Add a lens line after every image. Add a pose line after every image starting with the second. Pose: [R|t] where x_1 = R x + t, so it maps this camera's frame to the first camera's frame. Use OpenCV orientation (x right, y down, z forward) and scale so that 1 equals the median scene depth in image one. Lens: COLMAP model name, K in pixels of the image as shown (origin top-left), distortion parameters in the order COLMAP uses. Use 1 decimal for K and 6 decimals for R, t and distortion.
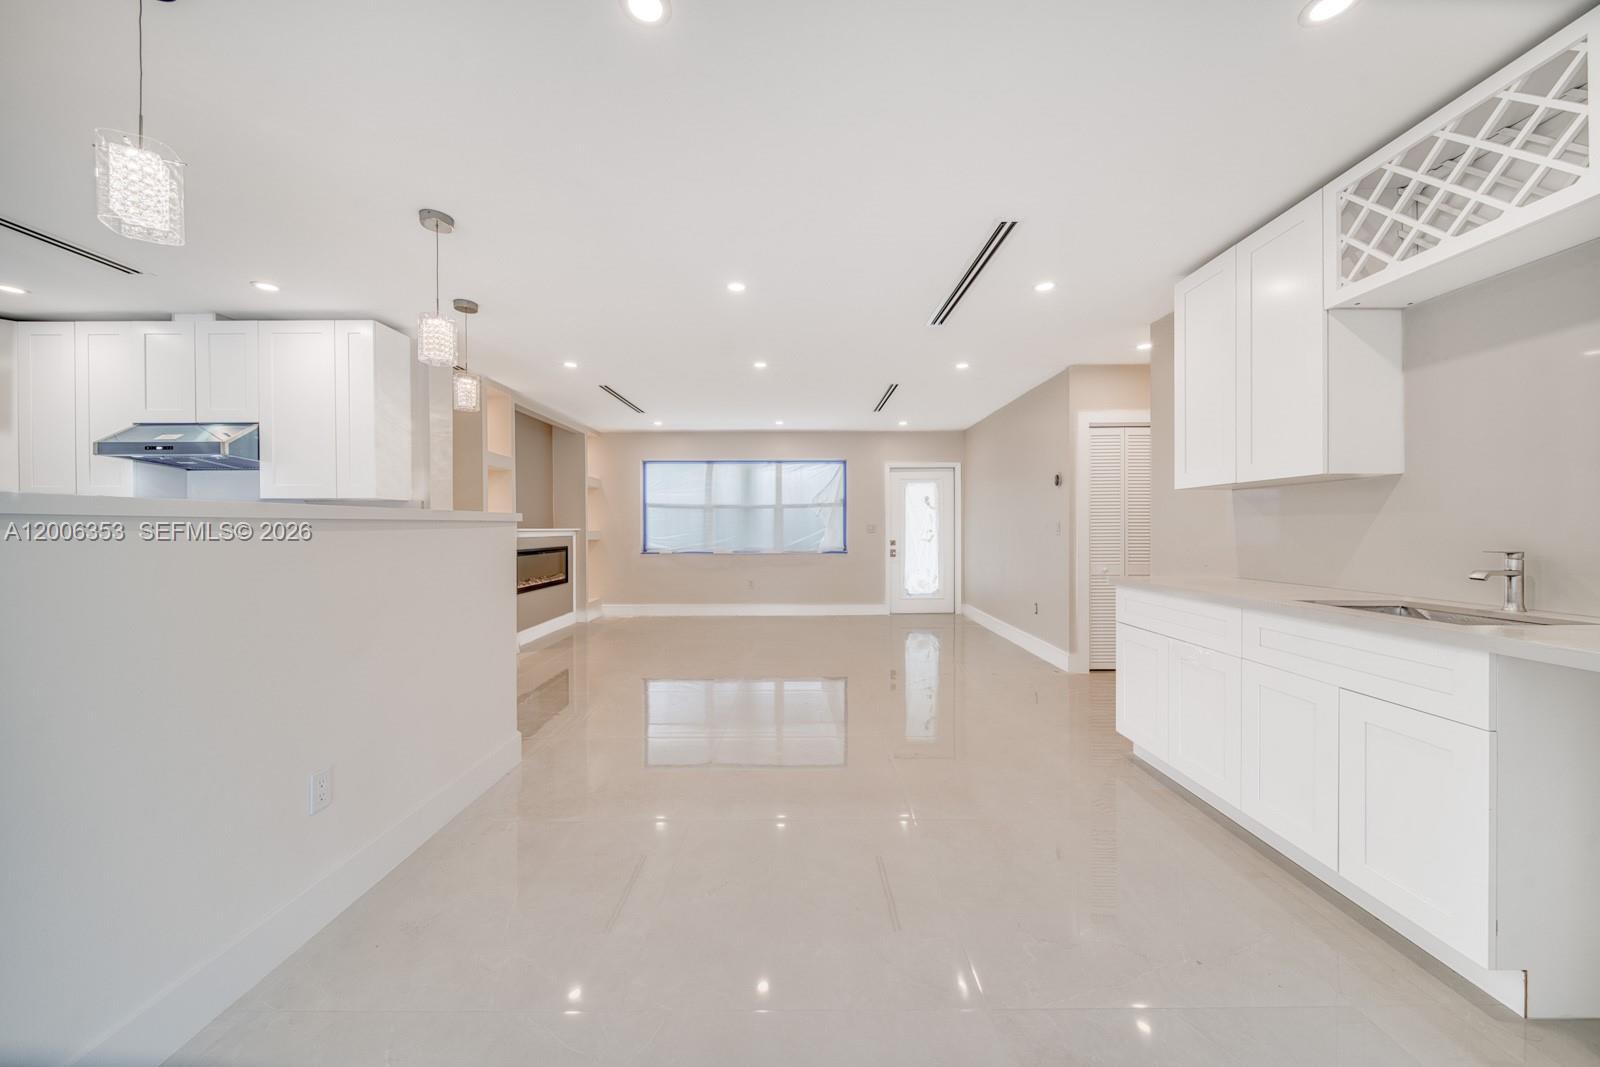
lens RADIAL K [[568.6, 0, 800.0], [0, 568.6, 533.5], [0, 0, 1]] dist [-0.001002, -0.000138]
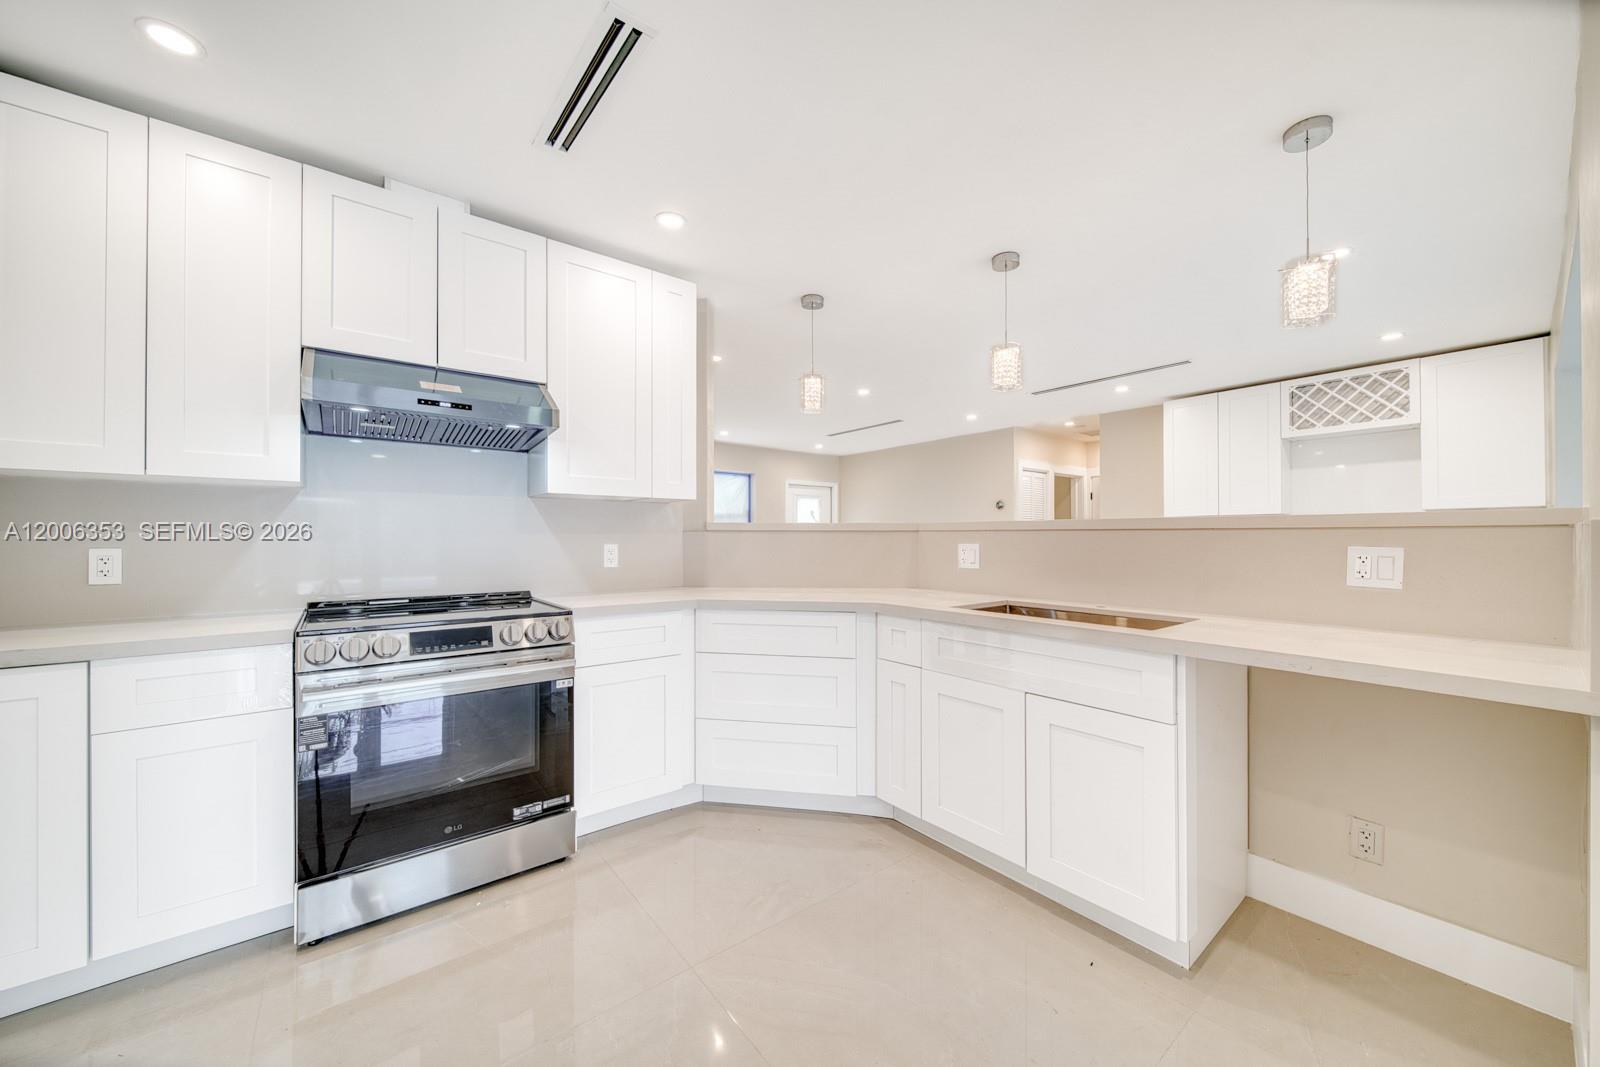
lens RADIAL K [[559.7, 0, 795.8], [0, 559.7, 542.3], [0, 0, 1]] dist [0.000568, 0.000025]
pose [[0.790471, -0.002620, 0.612494, -0.504847], [0.003069, 0.999995, 0.000316, -0.001099], [-0.612492, 0.001630, 0.790475, 0.121552]]
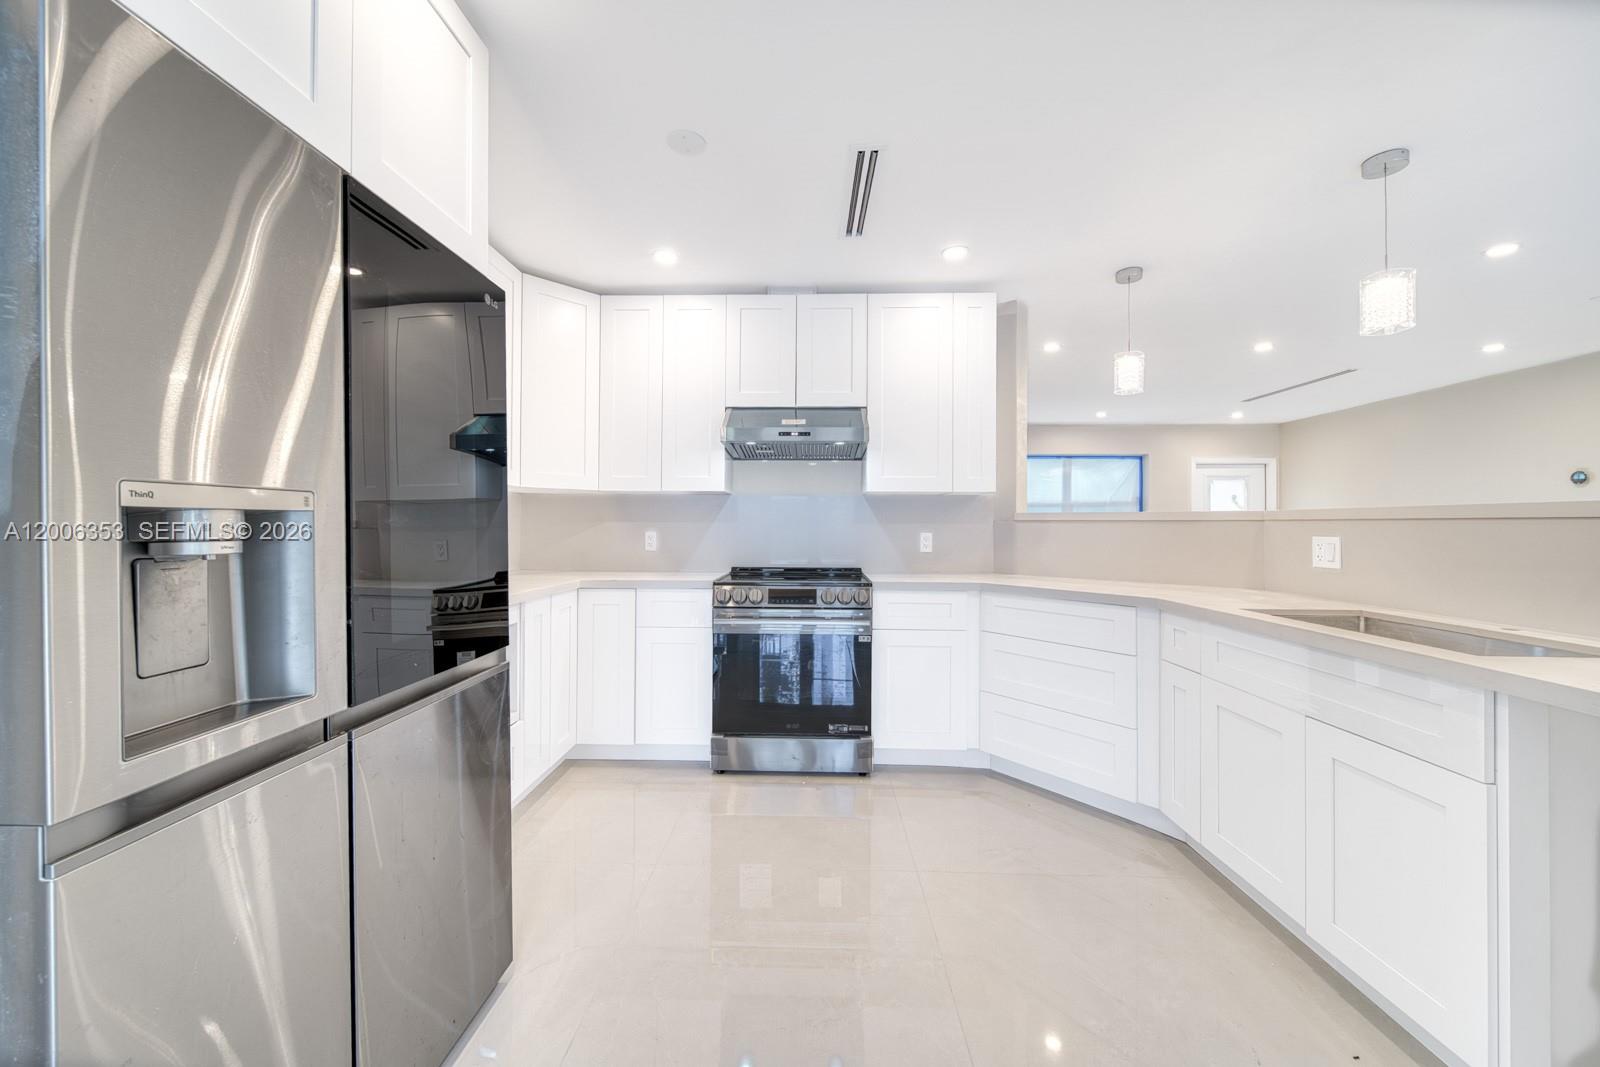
lens RADIAL K [[563.6, 0, 799.1], [0, 563.6, 529.3], [0, 0, 1]] dist [-0.004130, -0.000145]
pose [[0.999095, 0.007577, -0.041854, -0.454750], [-0.007687, 0.999967, -0.002468, -0.000696], [0.041834, 0.002788, 0.999121, 0.048936]]
